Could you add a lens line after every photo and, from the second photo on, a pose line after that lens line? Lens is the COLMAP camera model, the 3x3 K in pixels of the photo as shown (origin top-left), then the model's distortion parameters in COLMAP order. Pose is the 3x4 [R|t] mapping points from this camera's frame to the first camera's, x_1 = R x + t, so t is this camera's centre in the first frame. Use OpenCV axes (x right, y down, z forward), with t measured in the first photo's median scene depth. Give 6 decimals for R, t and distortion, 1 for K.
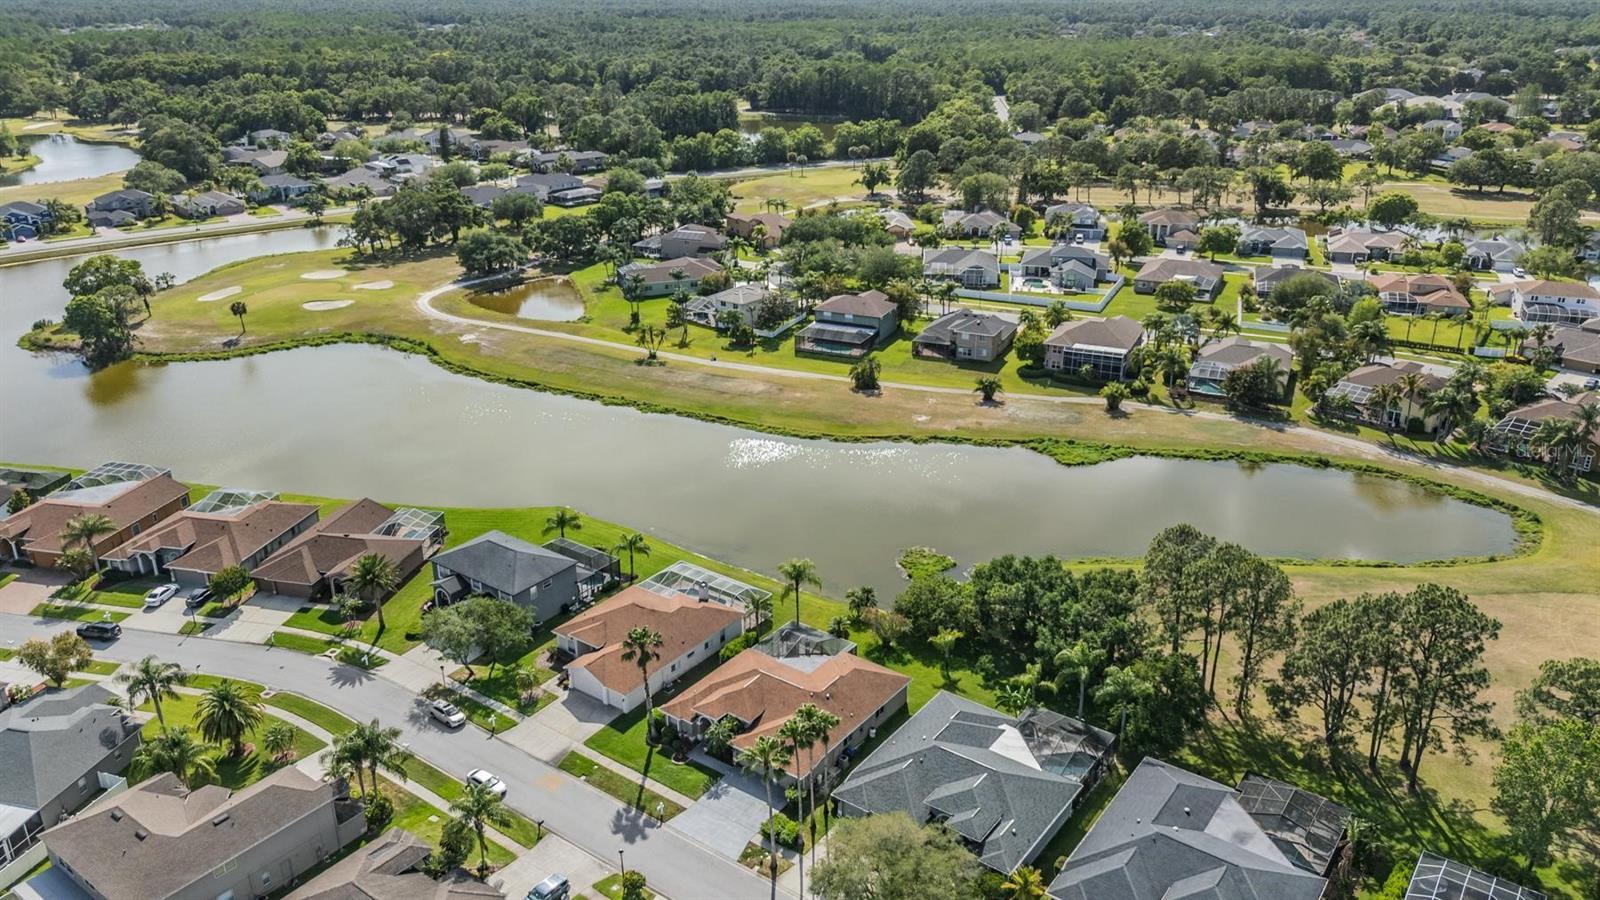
lens RADIAL K [[1197.8, 0, 800.0], [0, 1197.8, 450.0], [0, 0, 1]] dist [0.069472, -0.077445]
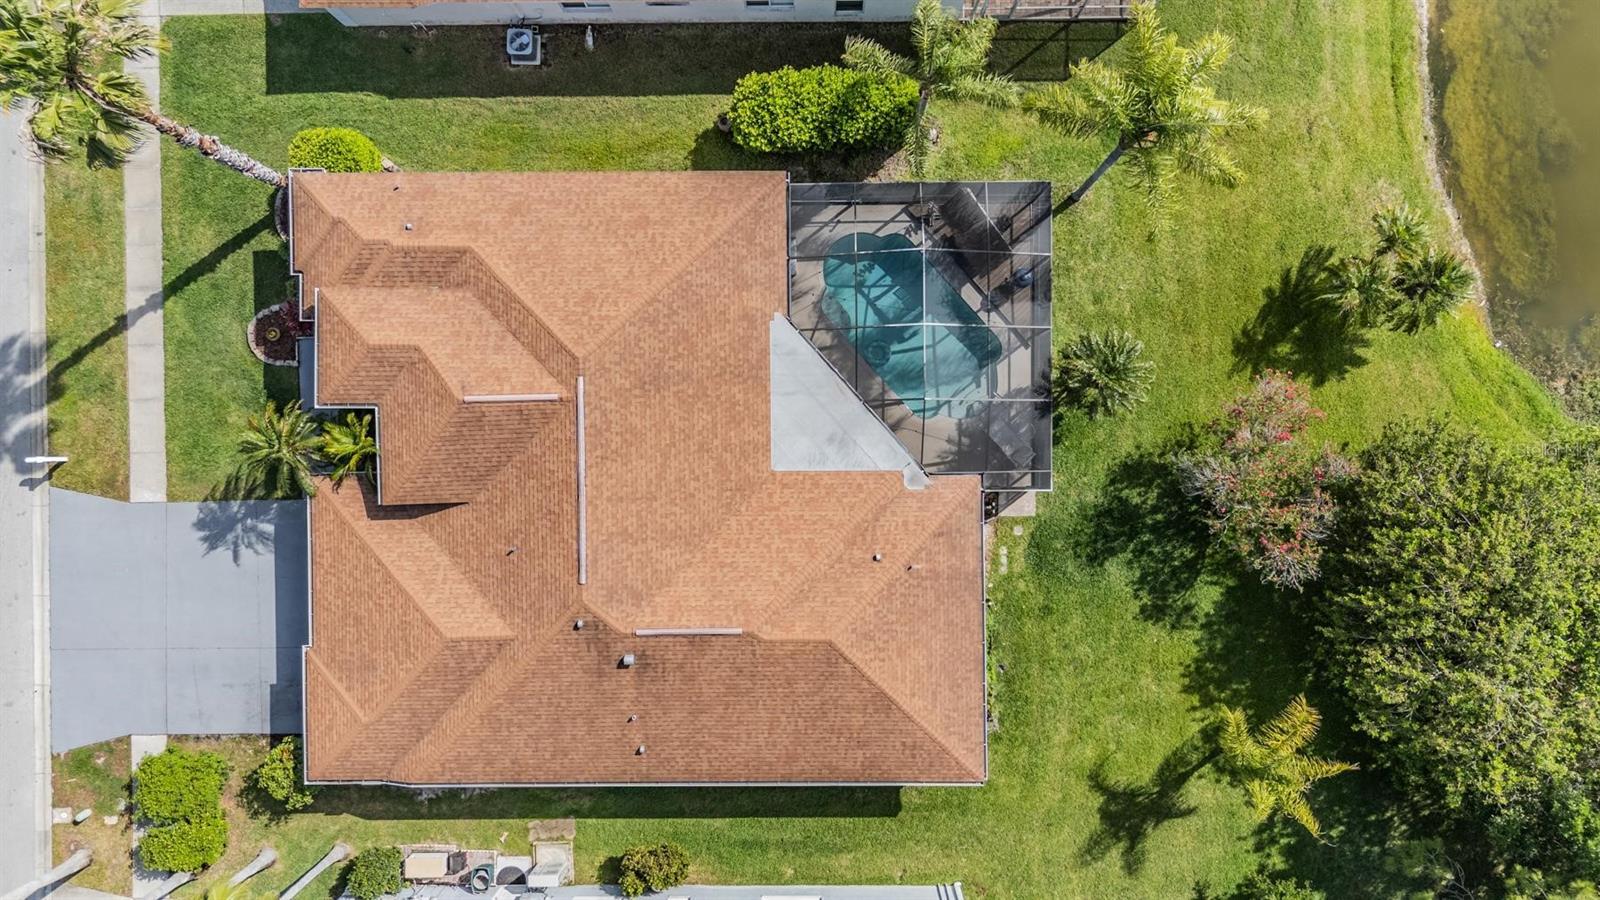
lens RADIAL K [[1197.8, 0, 800.0], [0, 1197.8, 450.0], [0, 0, 1]] dist [0.069472, -0.077445]
pose [[0.593447, 0.804795, -0.011191, 0.011450], [-0.278004, 0.218006, 0.935514, -0.076469], [0.755337, -0.552067, 0.353111, 0.993190]]
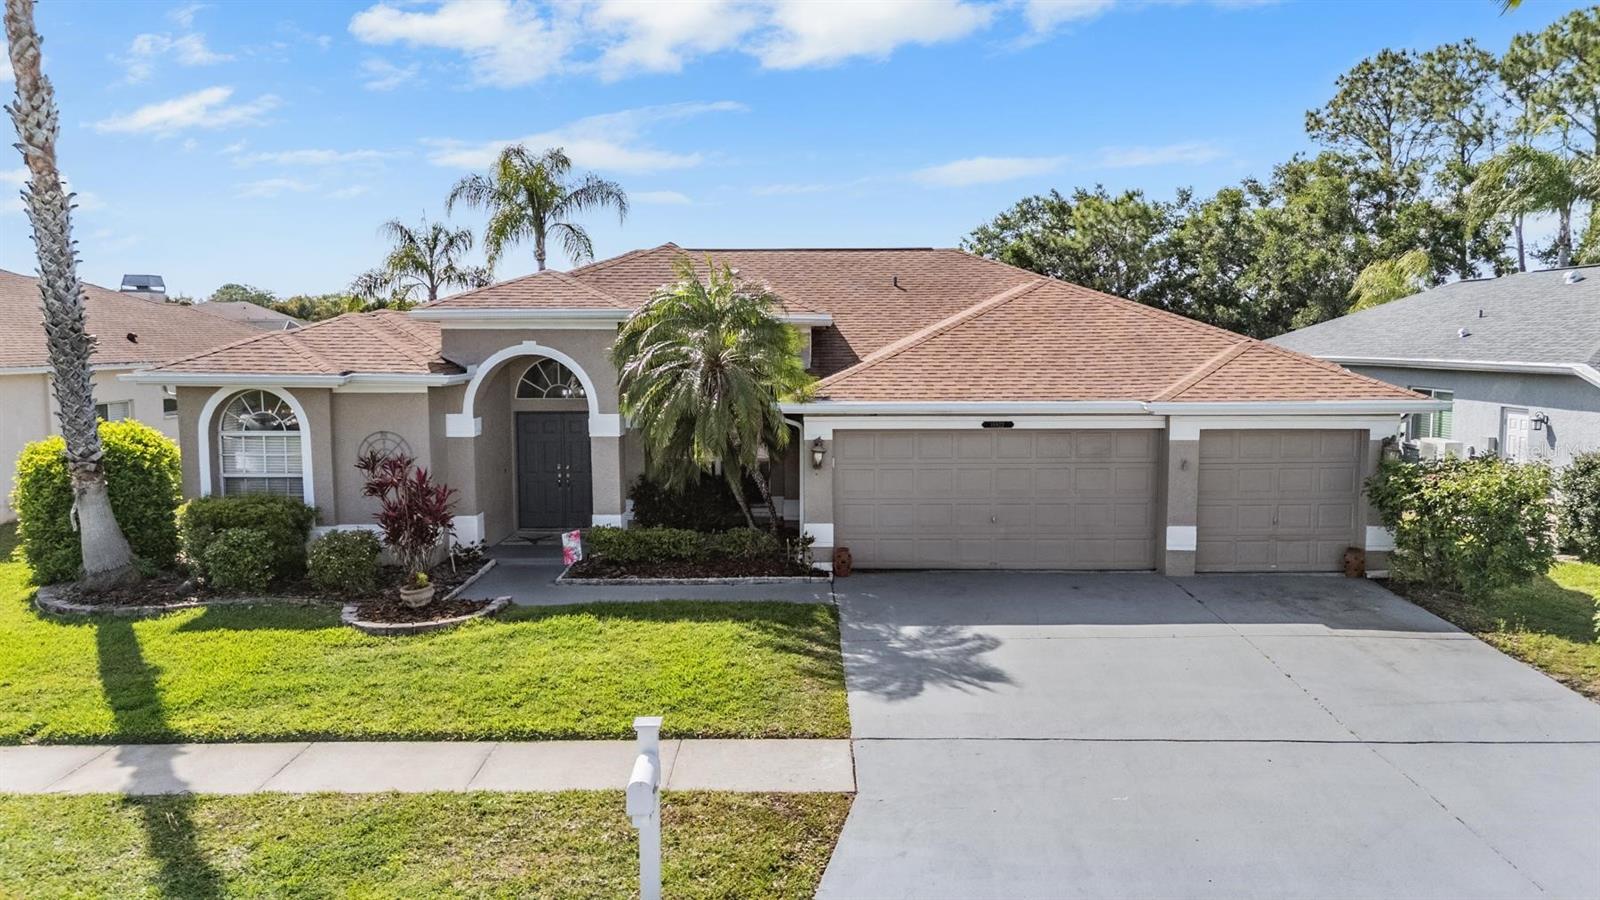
lens RADIAL K [[1197.8, 0, 800.0], [0, 1197.8, 450.0], [0, 0, 1]] dist [0.069472, -0.077445]
pose [[0.818658, -0.057723, 0.571373, -0.139827], [0.220887, 0.950045, -0.220506, 0.282189], [-0.530102, 0.306728, 0.790513, 0.891218]]
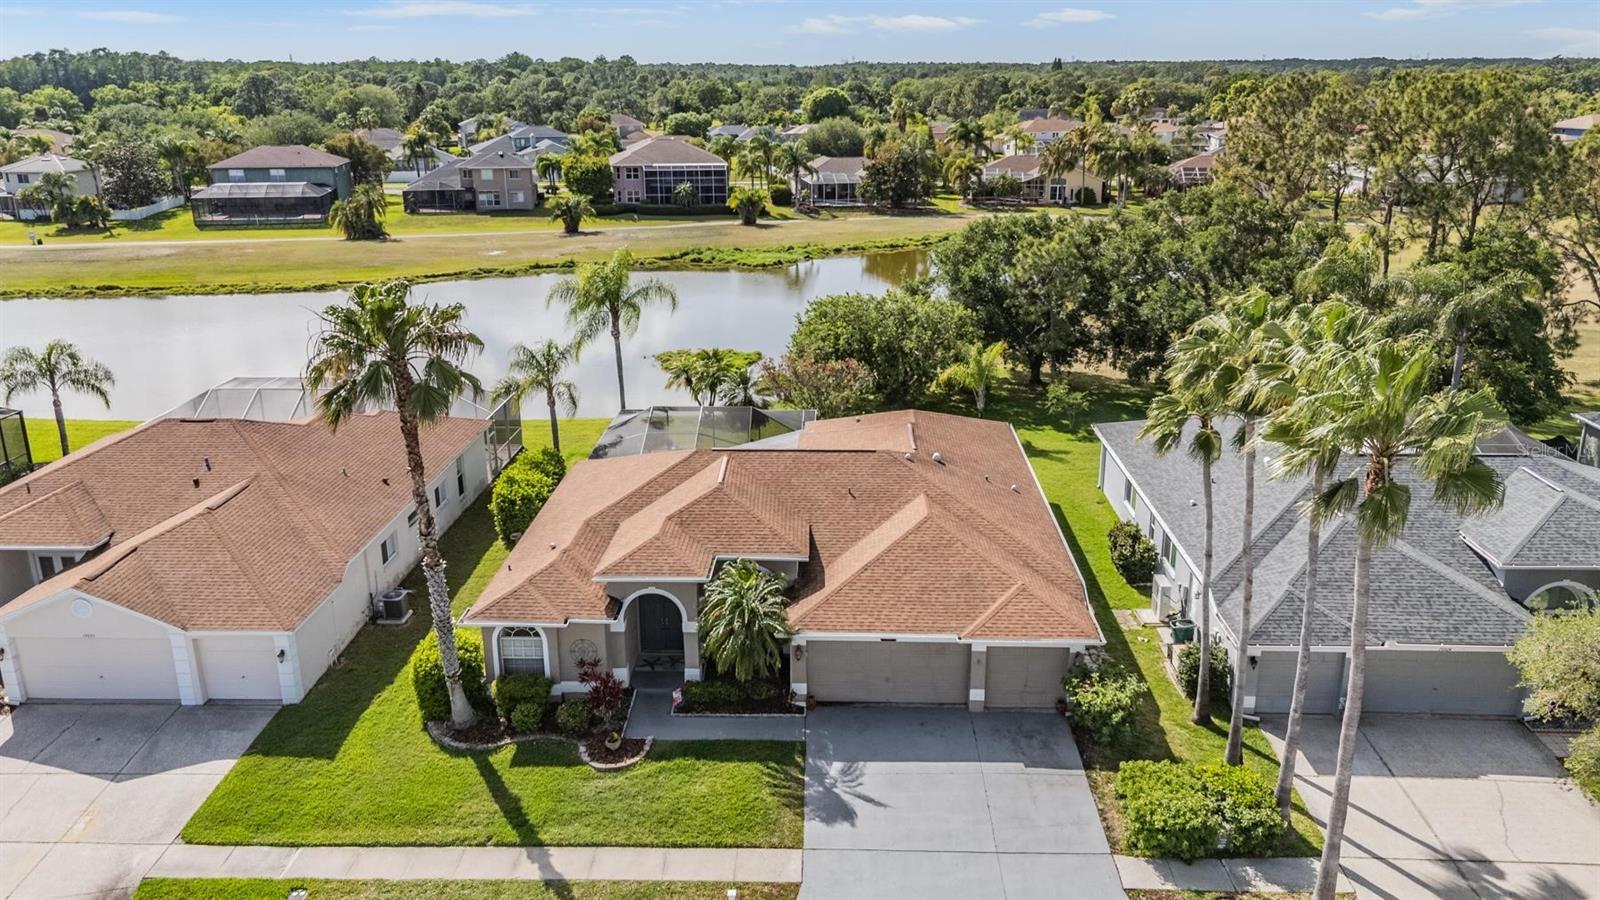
lens RADIAL K [[1197.8, 0, 800.0], [0, 1197.8, 450.0], [0, 0, 1]] dist [0.069472, -0.077445]
pose [[0.829353, -0.178337, 0.529499, -0.200947], [0.219812, 0.975415, -0.015768, 0.207271], [-0.513669, 0.129467, 0.848164, 0.749998]]
